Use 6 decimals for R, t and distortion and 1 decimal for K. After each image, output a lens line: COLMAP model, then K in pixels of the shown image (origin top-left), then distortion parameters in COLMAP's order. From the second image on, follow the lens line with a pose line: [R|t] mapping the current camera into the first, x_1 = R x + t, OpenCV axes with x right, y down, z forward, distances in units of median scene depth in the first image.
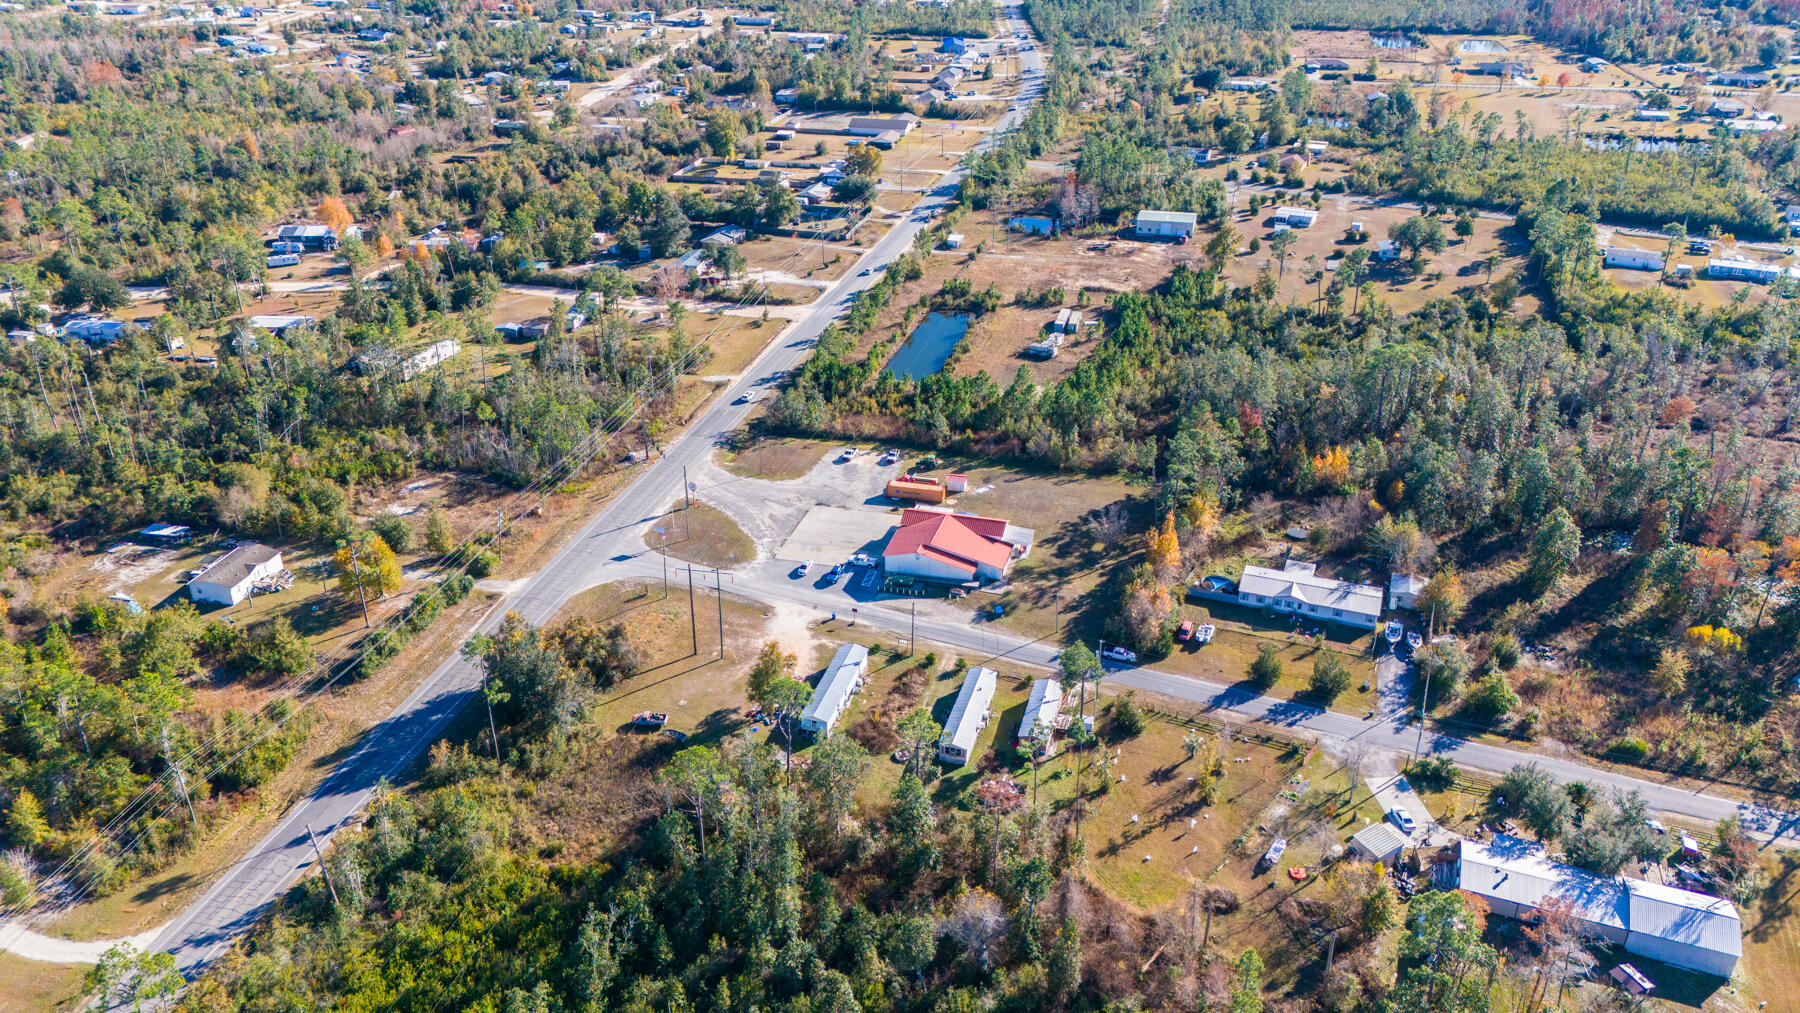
lens RADIAL K [[1306.5, 0, 902.8], [0, 1306.5, 502.1], [0, 0, 1]] dist [0.068559, -0.062806]
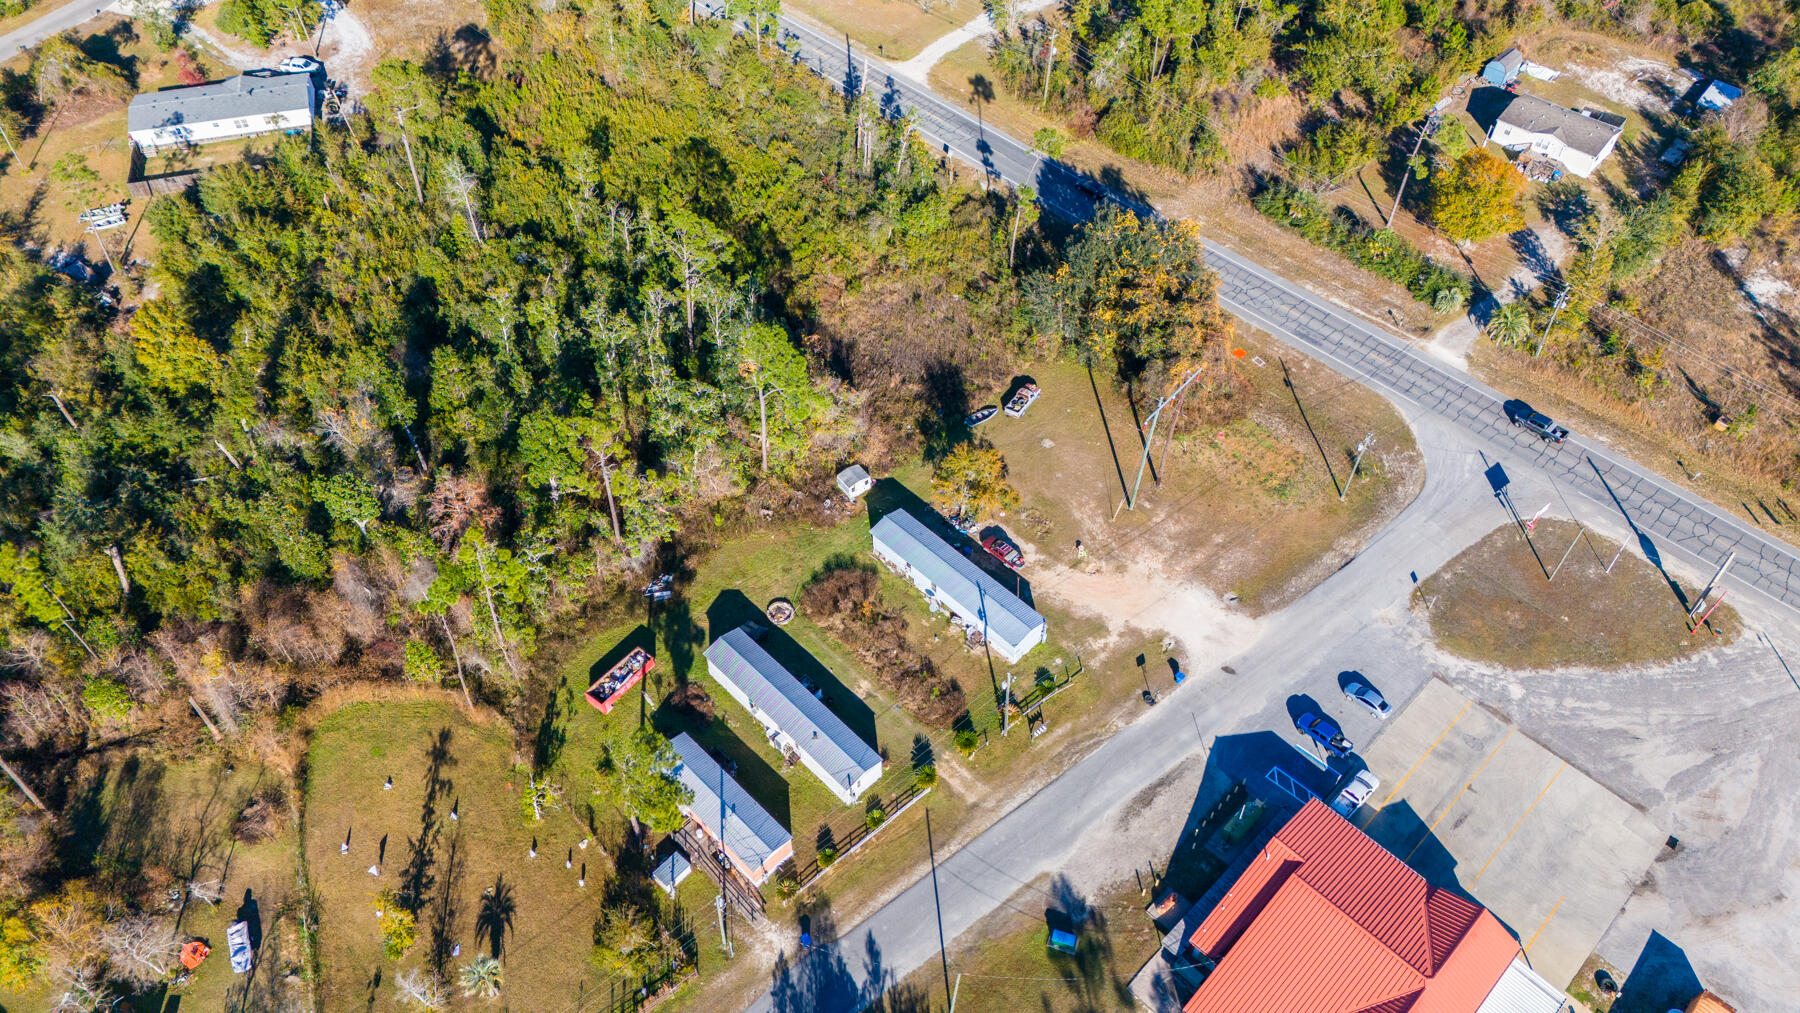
lens RADIAL K [[1306.5, 0, 899.1], [0, 1306.5, 507.2], [0, 0, 1]] dist [0.068559, -0.062806]
pose [[-0.494843, 0.655190, -0.570839, 0.261054], [-0.396865, 0.414001, 0.819207, -0.331866], [0.773064, 0.631925, 0.055157, 0.799370]]
